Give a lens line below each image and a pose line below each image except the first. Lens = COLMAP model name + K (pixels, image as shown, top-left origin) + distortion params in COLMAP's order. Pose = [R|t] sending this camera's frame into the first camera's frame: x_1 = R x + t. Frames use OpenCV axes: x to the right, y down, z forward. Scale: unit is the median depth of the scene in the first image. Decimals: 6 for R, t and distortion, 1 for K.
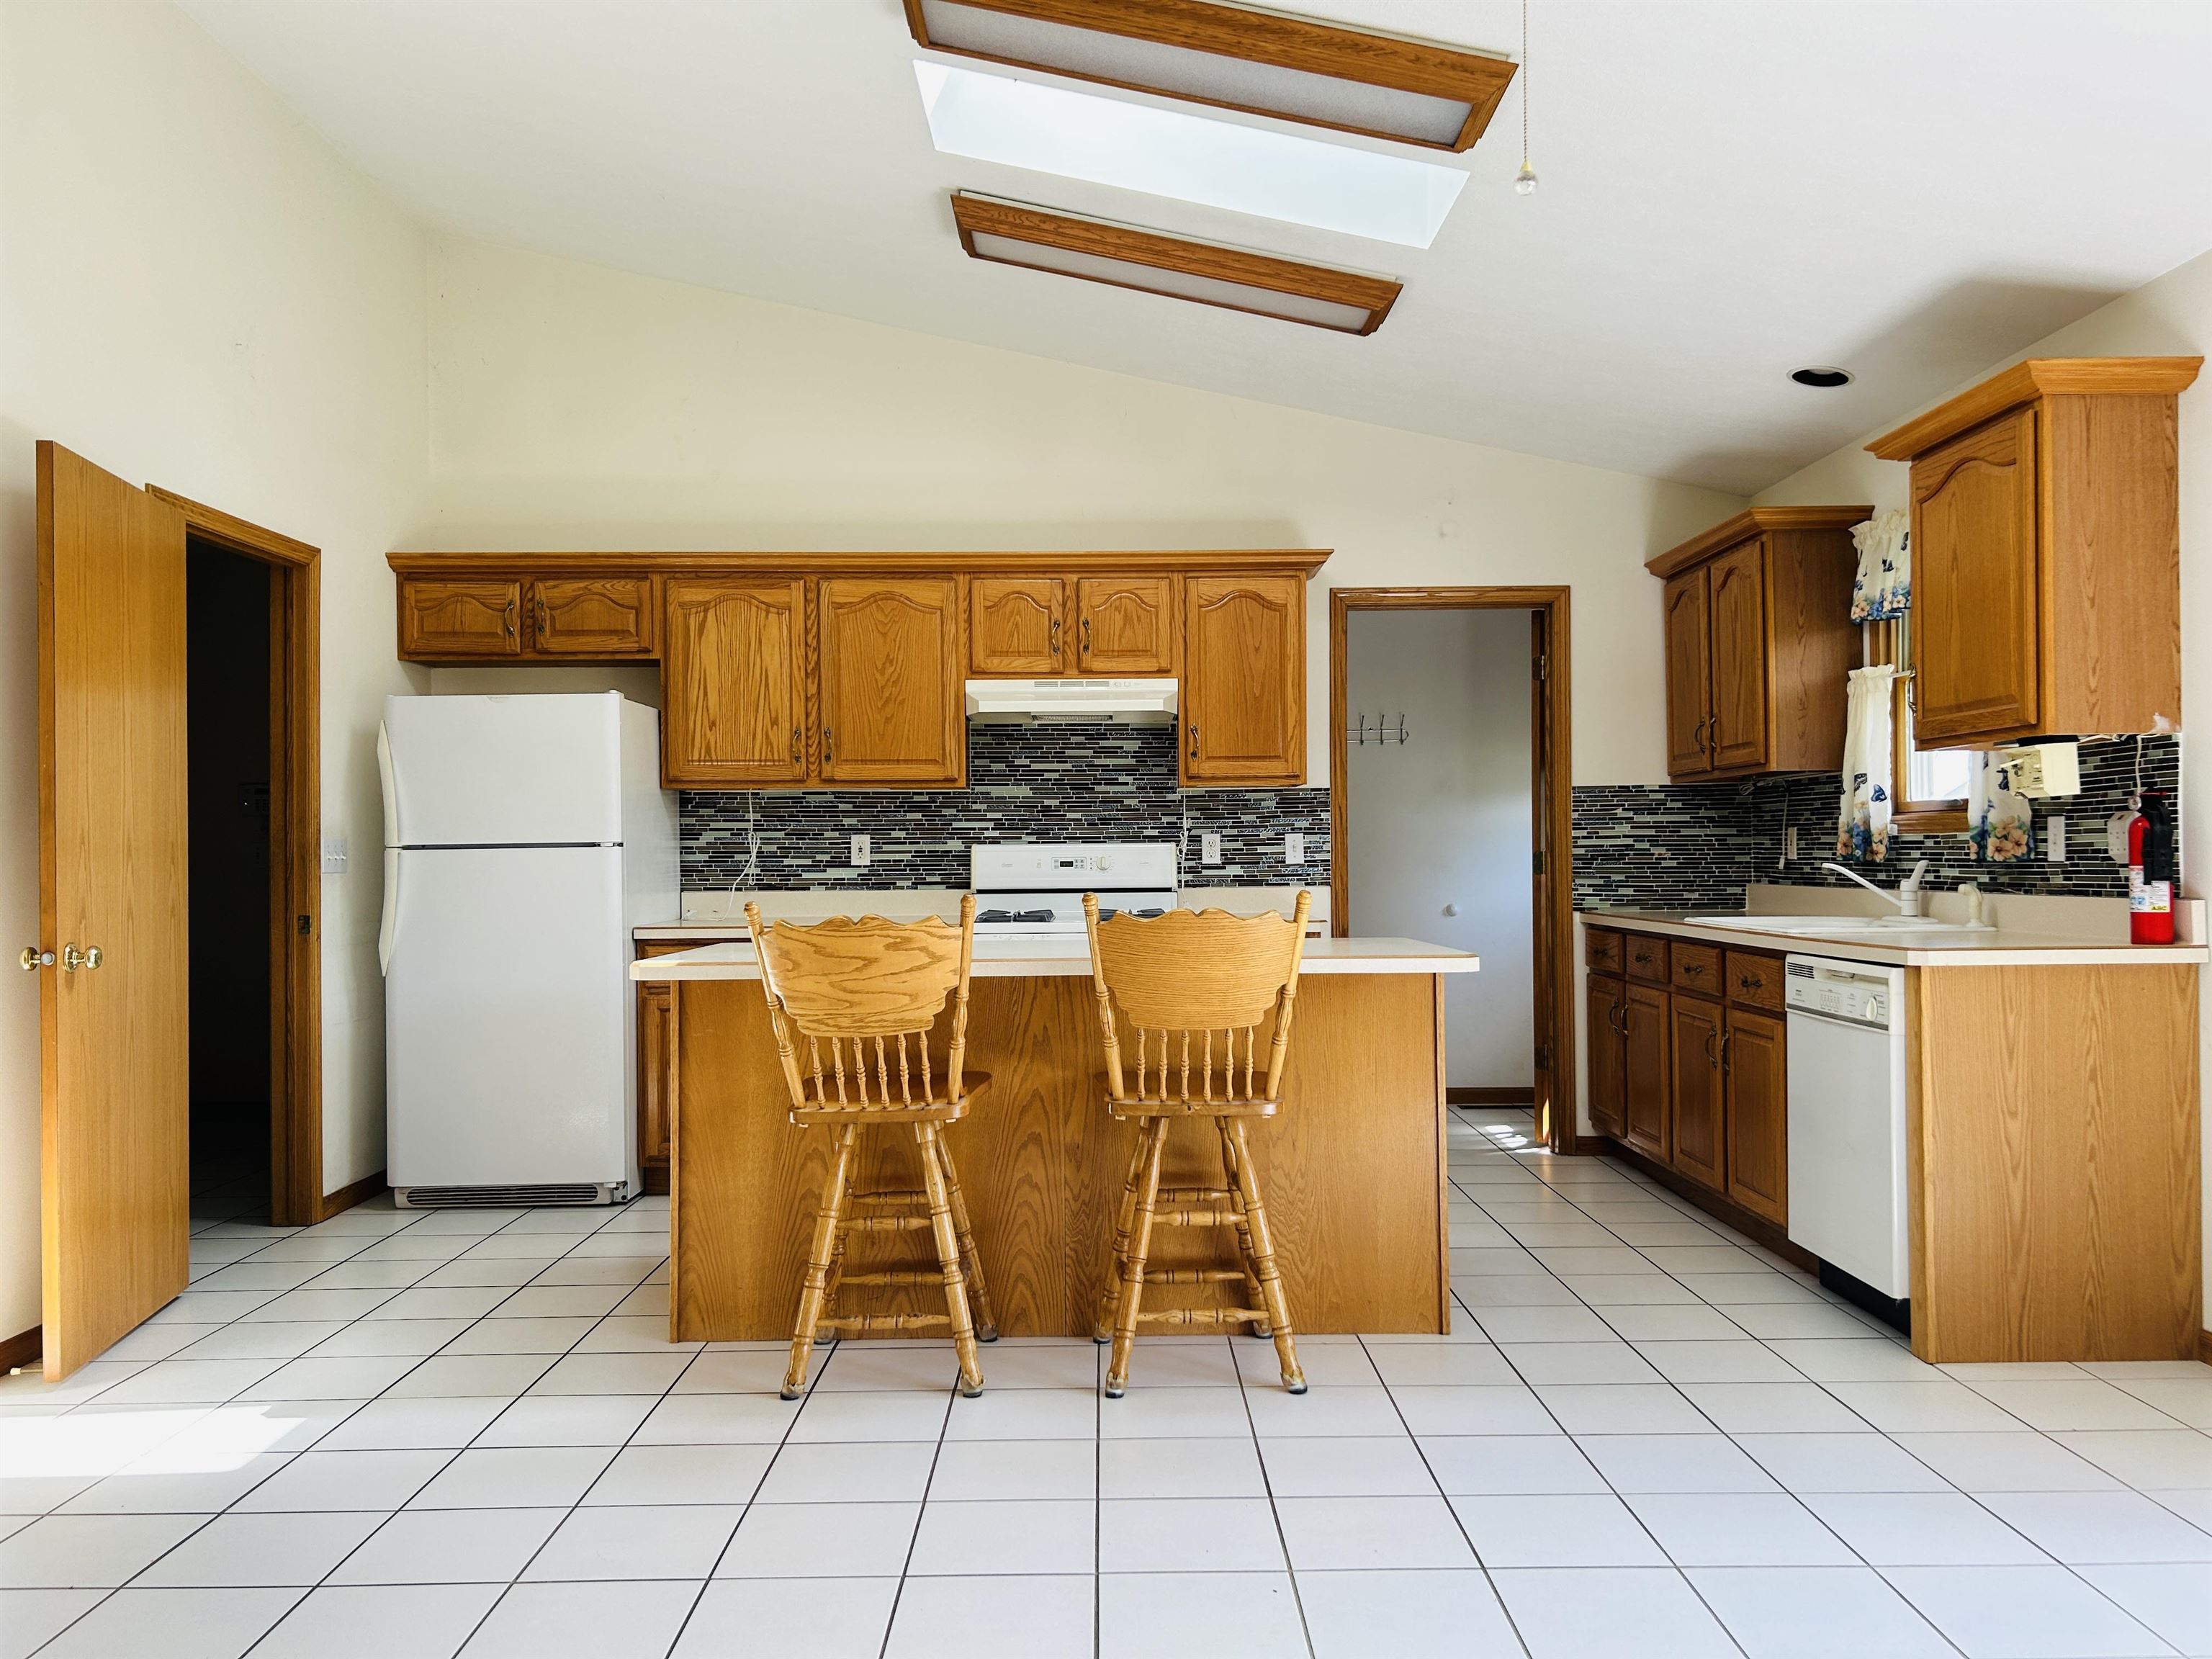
lens RADIAL K [[1670.3, 0, 1129.9], [0, 1670.3, 848.4], [0, 0, 1]] dist [0.046296, -0.046230]
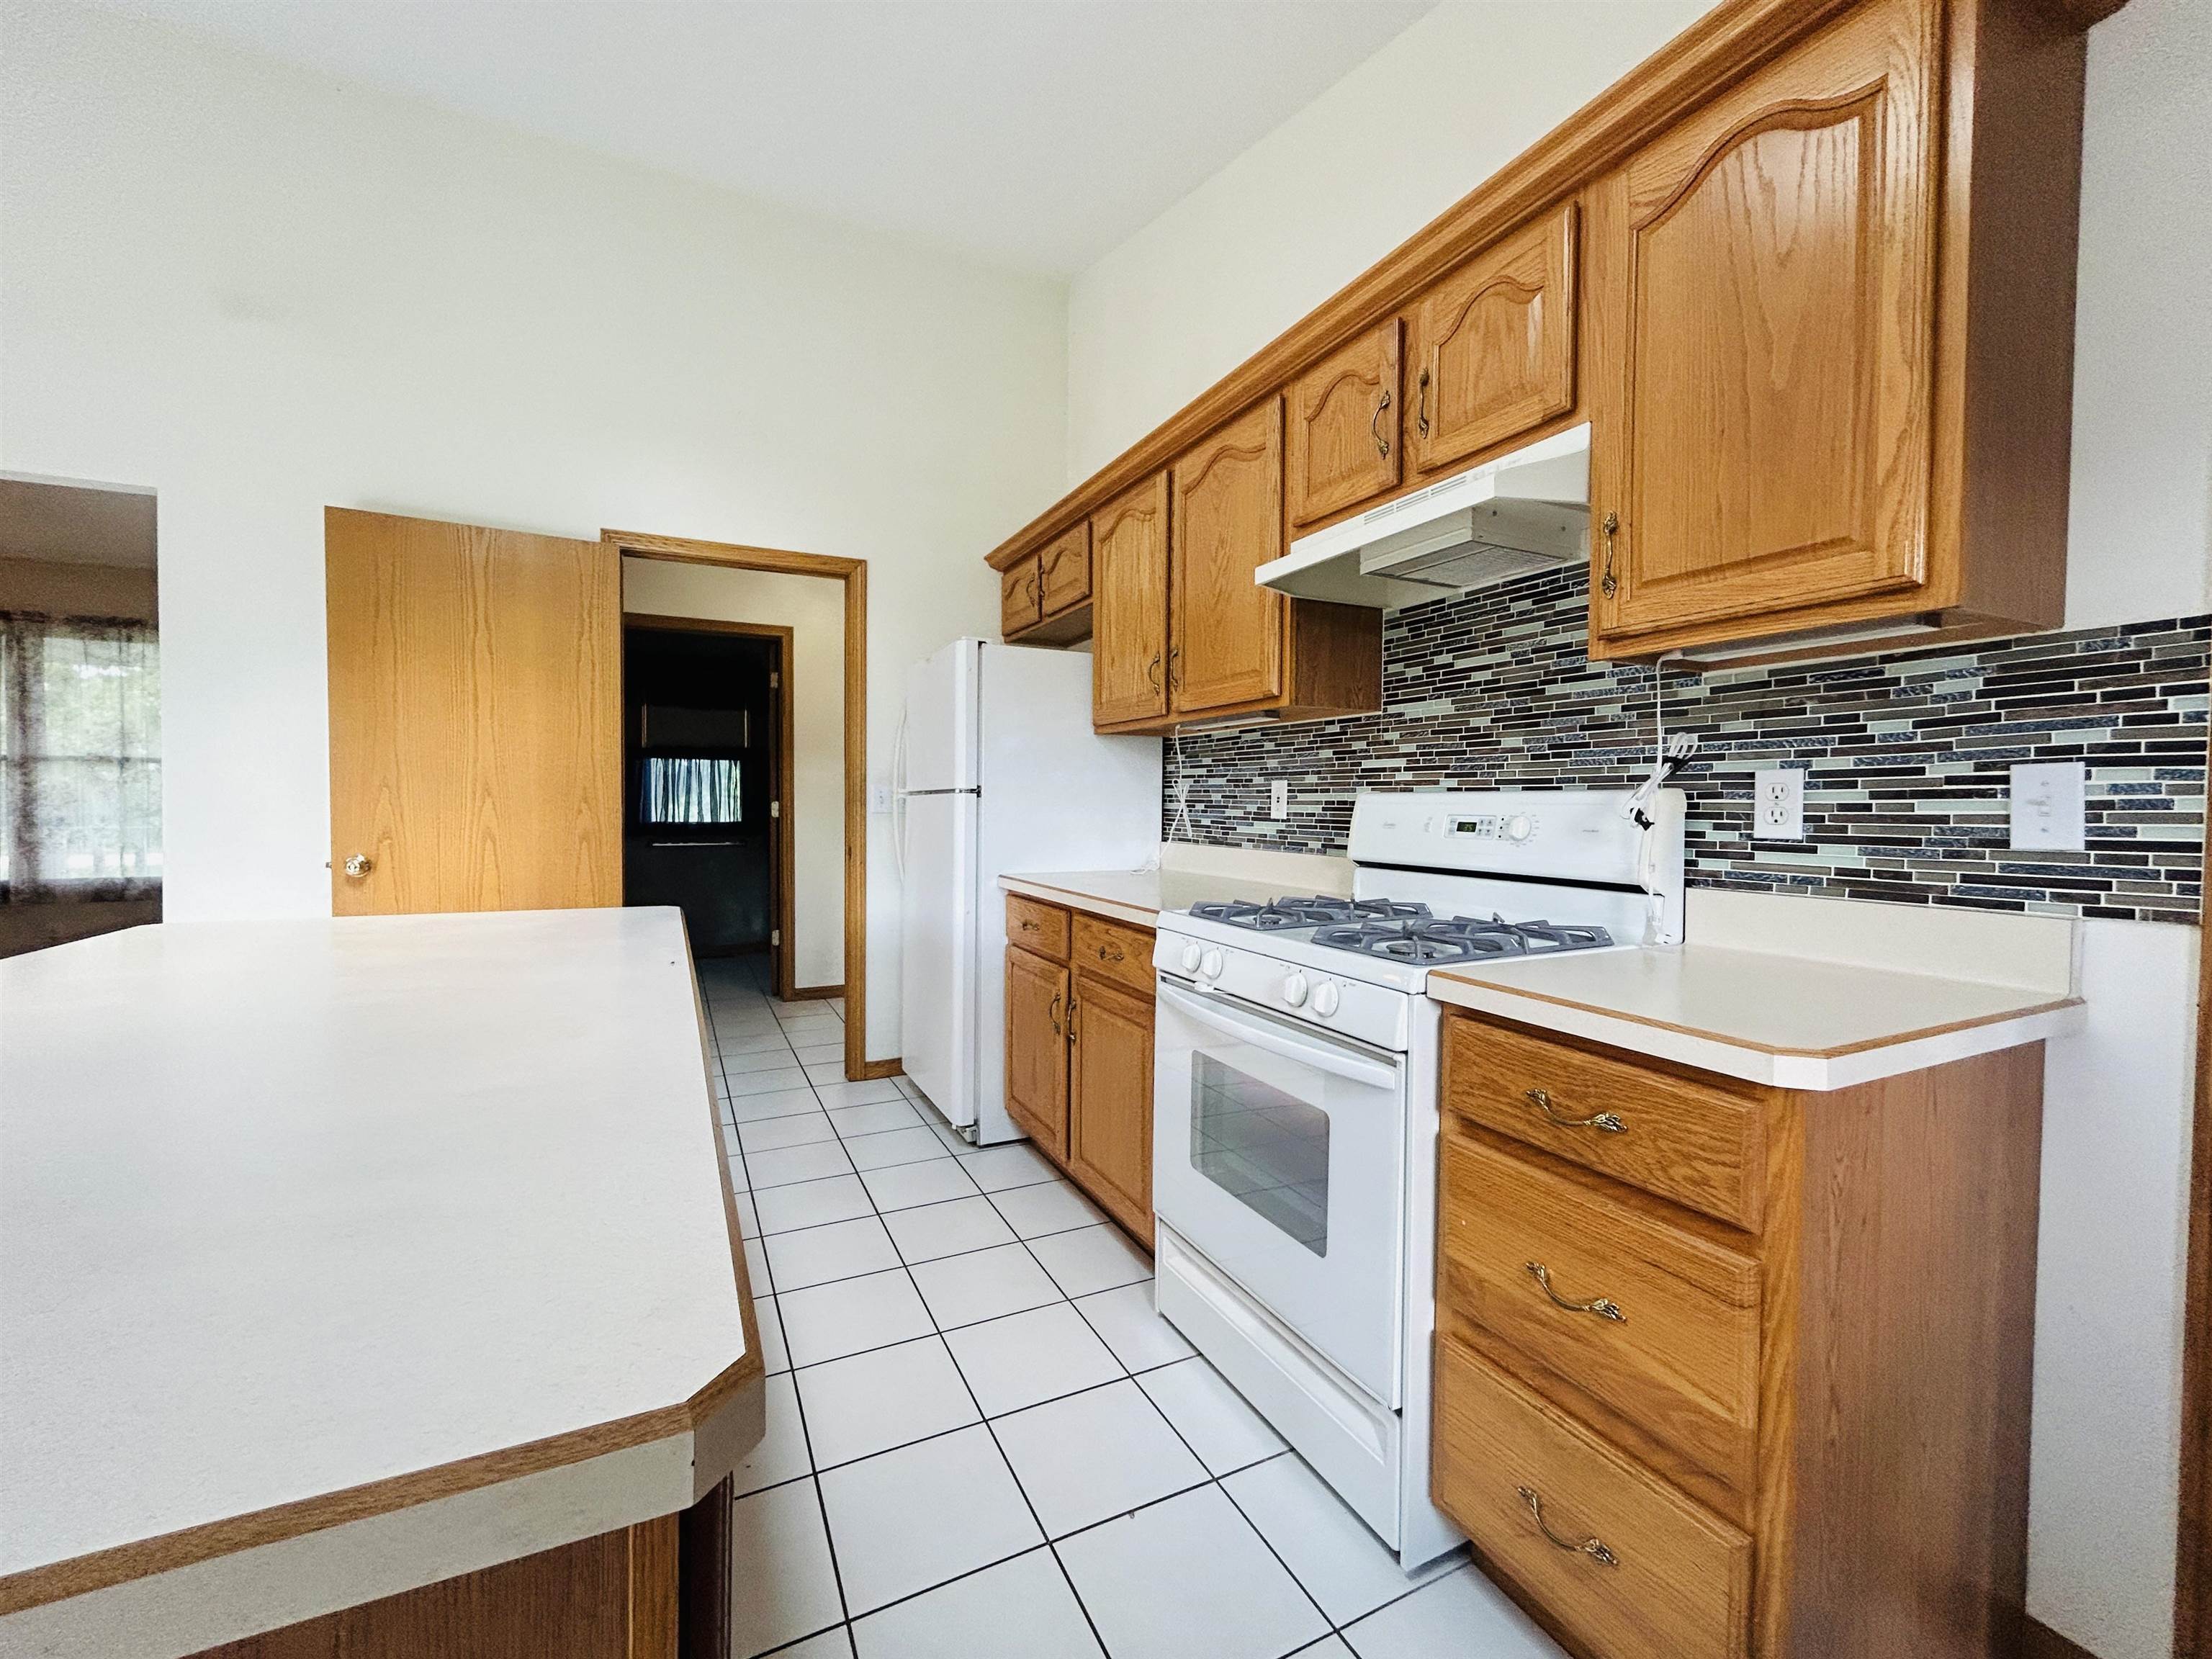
lens RADIAL K [[899.7, 0, 1116.1], [0, 899.7, 825.1], [0, 0, 1]] dist [0.000076, 0.000629]
pose [[0.412361, 0.034263, -0.910376, 0.191123], [-0.013263, 0.999412, 0.031606, 0.000521], [0.910924, -0.000959, 0.412573, 0.752698]]
